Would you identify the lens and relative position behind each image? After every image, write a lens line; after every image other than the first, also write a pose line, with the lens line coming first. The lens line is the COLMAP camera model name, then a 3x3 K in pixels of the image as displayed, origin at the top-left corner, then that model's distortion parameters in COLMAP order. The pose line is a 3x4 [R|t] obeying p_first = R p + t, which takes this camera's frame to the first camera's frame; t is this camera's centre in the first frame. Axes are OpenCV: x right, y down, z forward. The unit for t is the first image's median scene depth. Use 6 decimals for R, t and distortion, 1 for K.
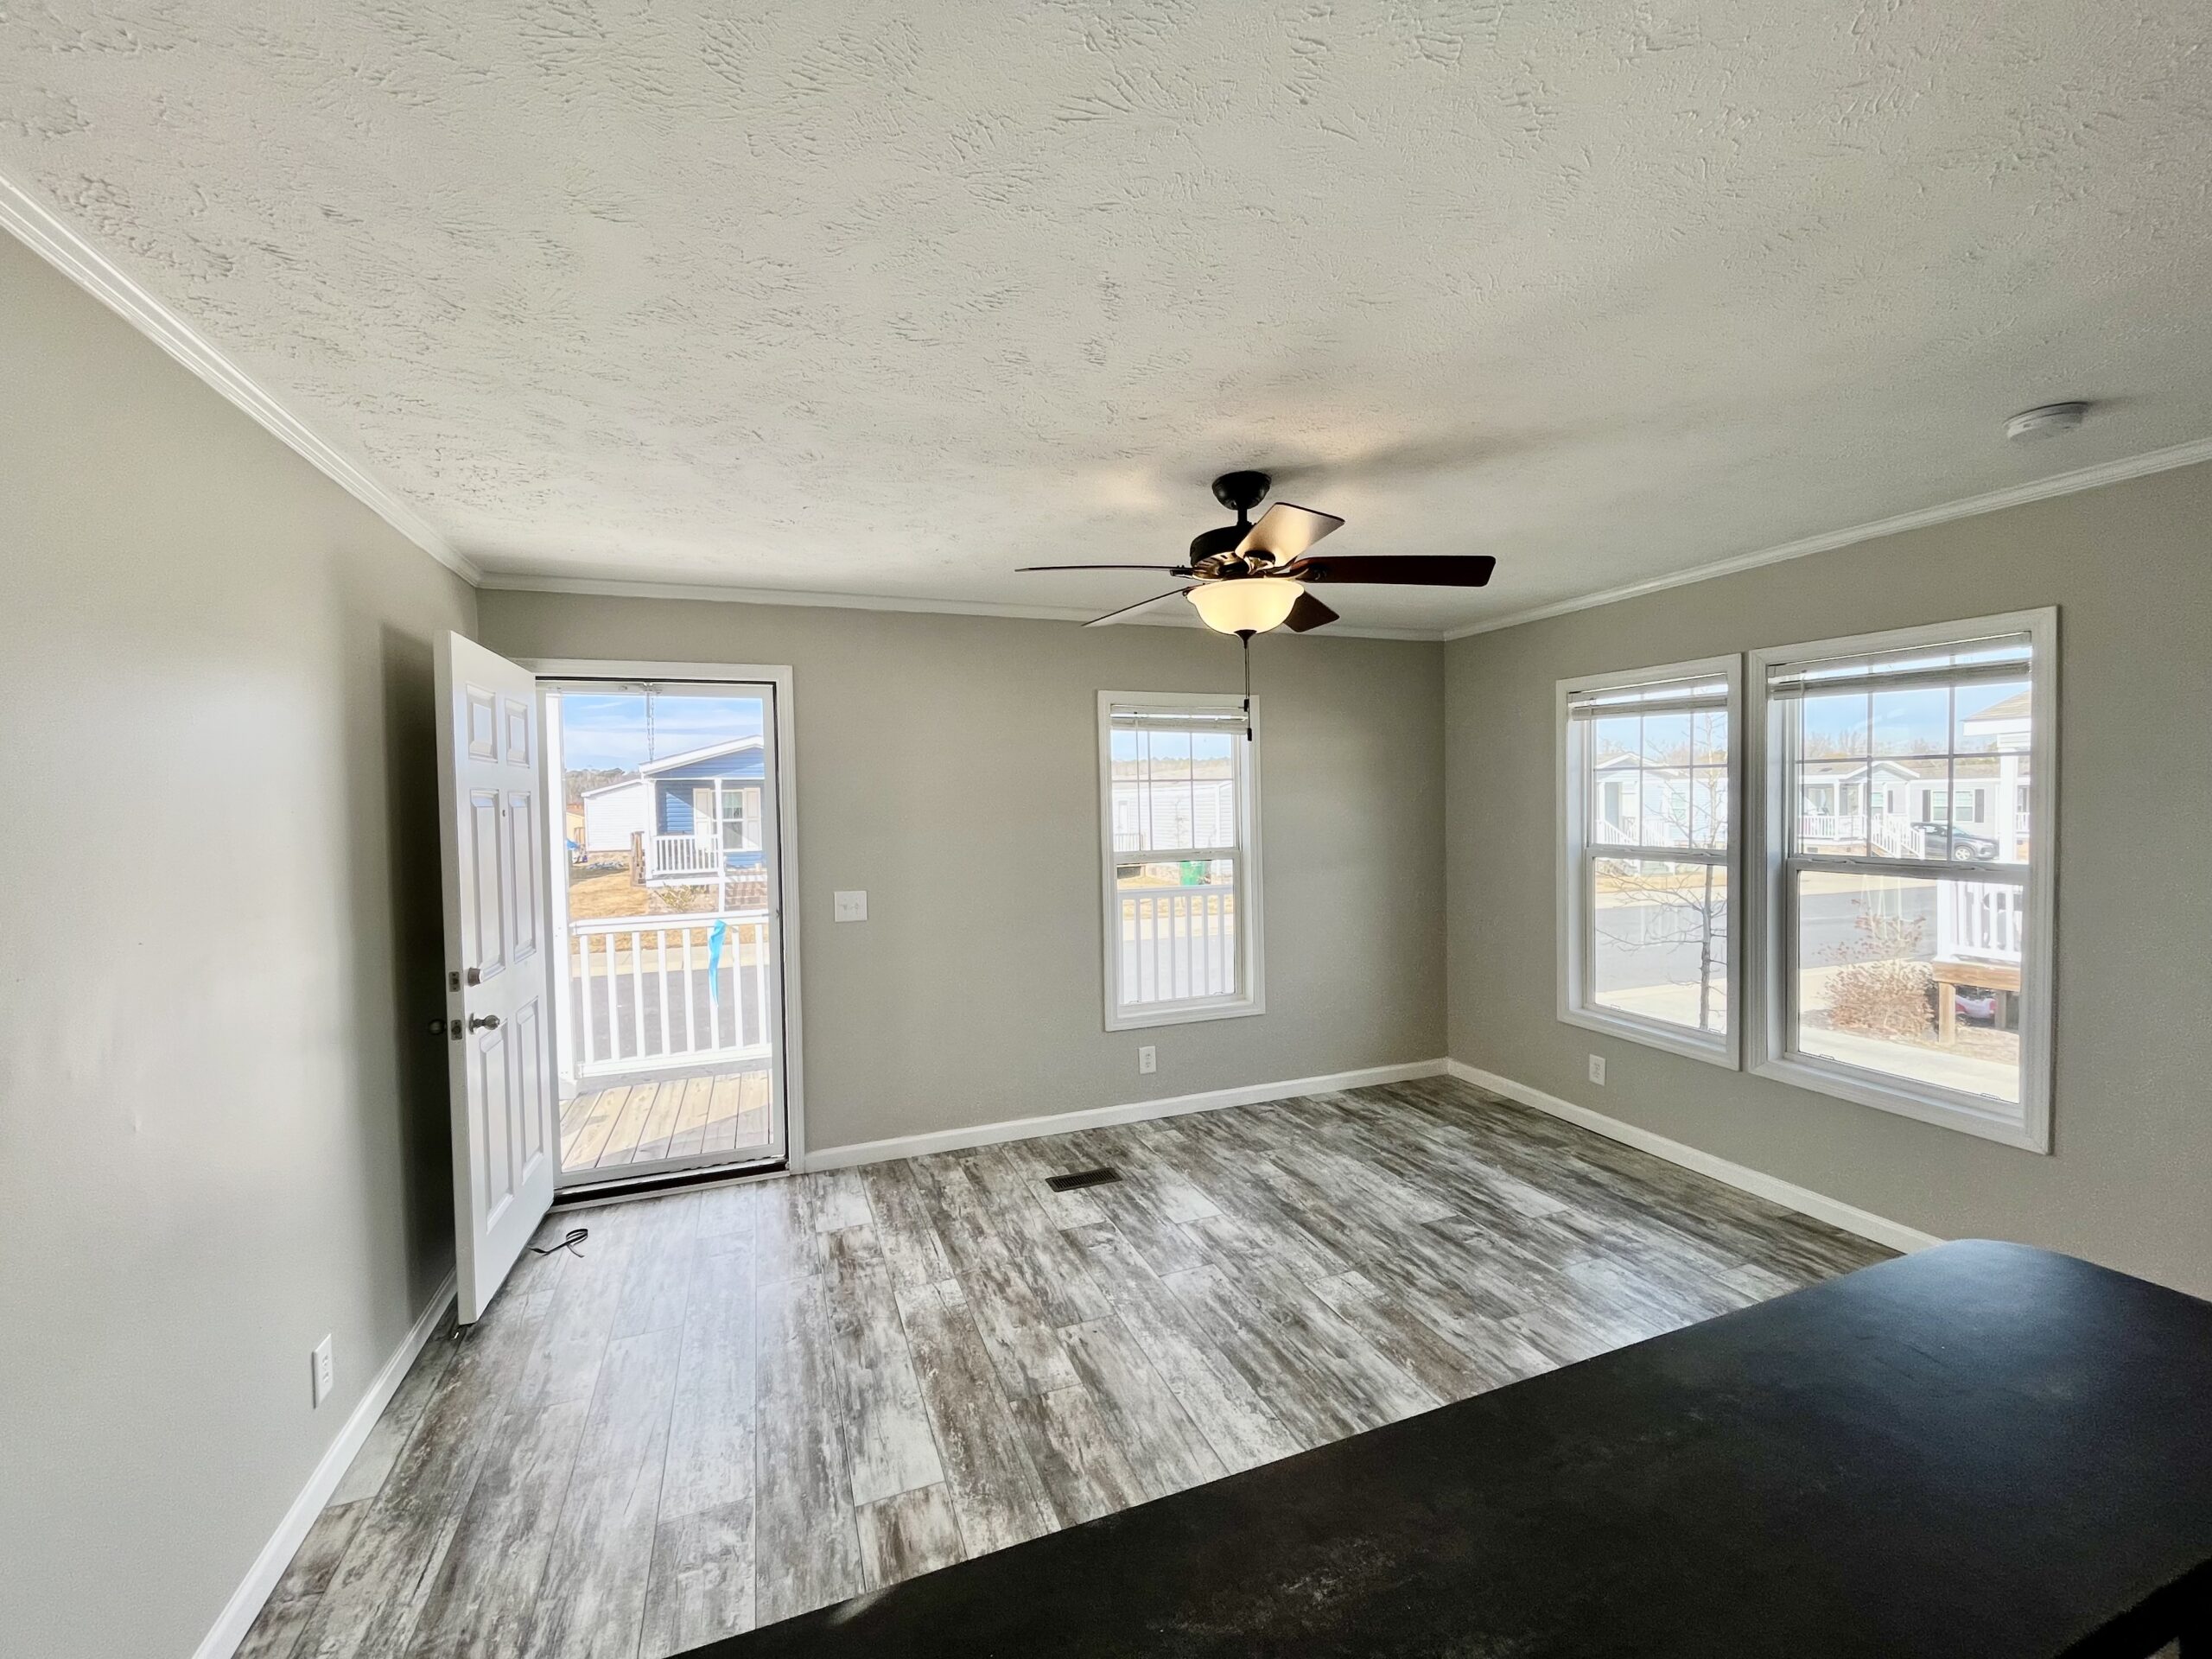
lens RADIAL K [[901.6, 0, 1102.1], [0, 901.6, 824.8], [0, 0, 1]] dist [-0.003128, 0.000276]
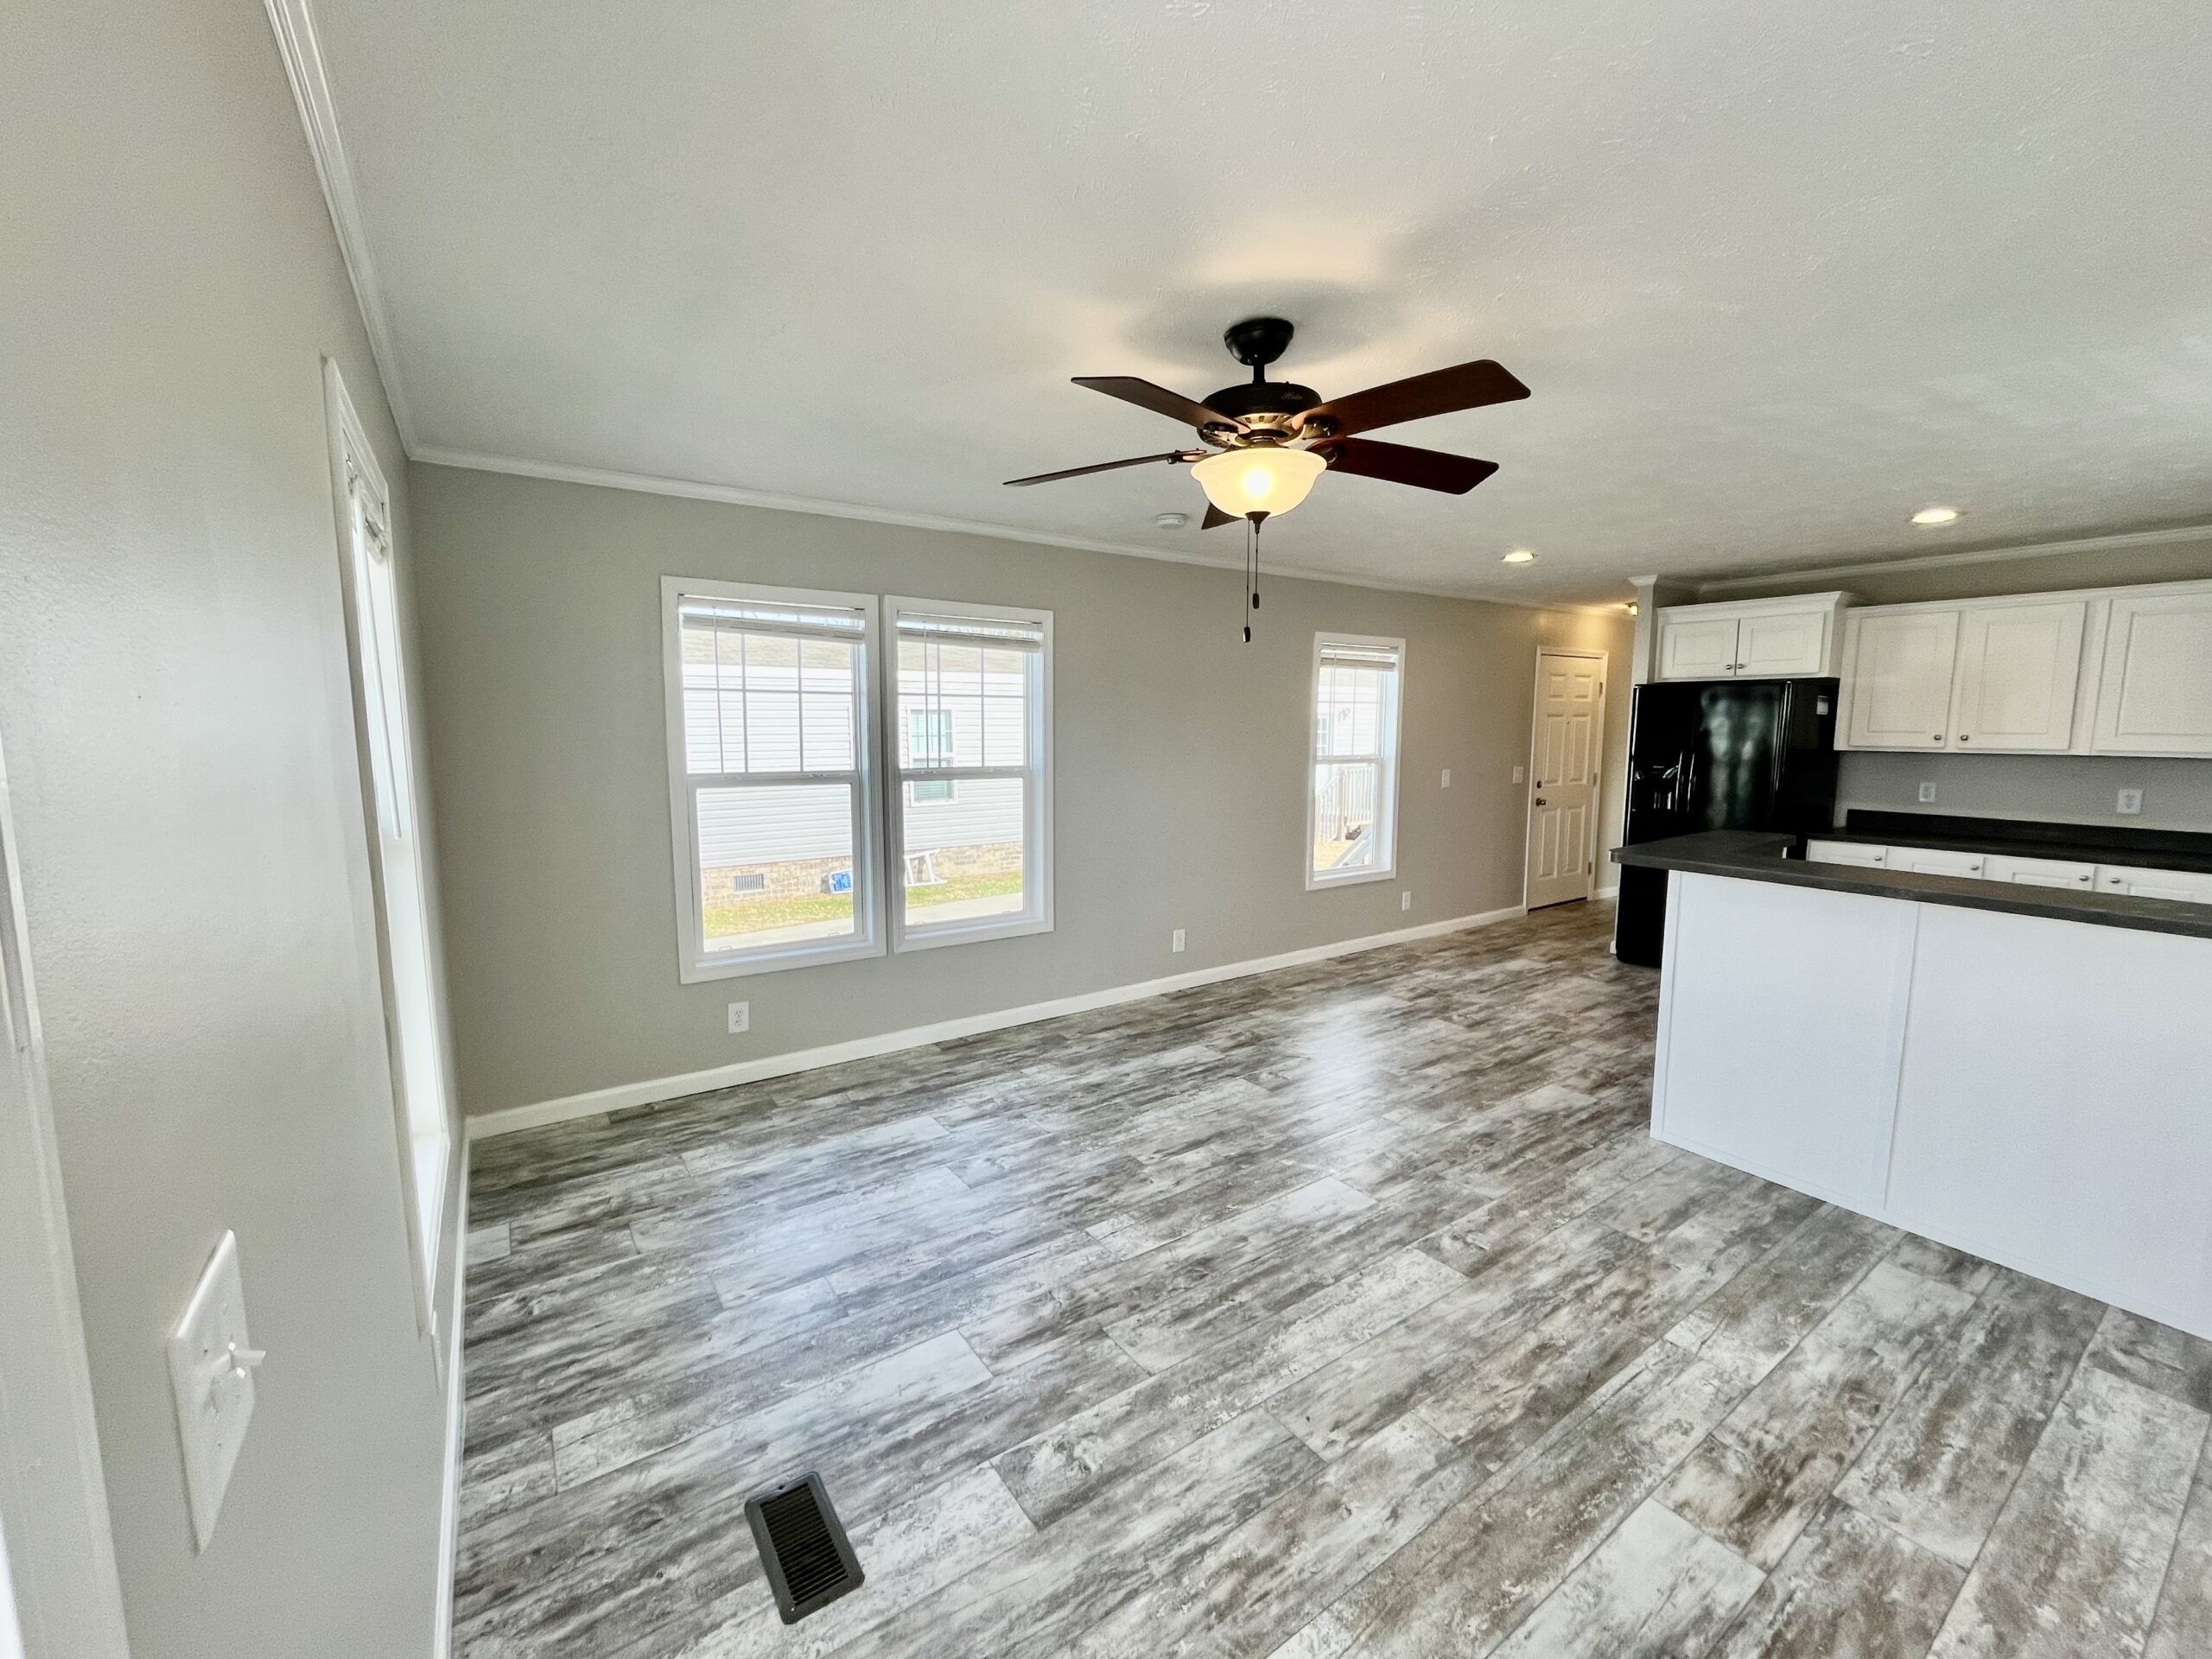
lens RADIAL K [[901.6, 0, 1103.1], [0, 901.6, 826.0], [0, 0, 1]] dist [-0.003128, 0.000276]
pose [[-0.235842, -0.092452, 0.967384, -0.712205], [0.031567, 0.994210, 0.102711, -0.010905], [-0.971279, 0.054761, -0.231558, 1.445409]]
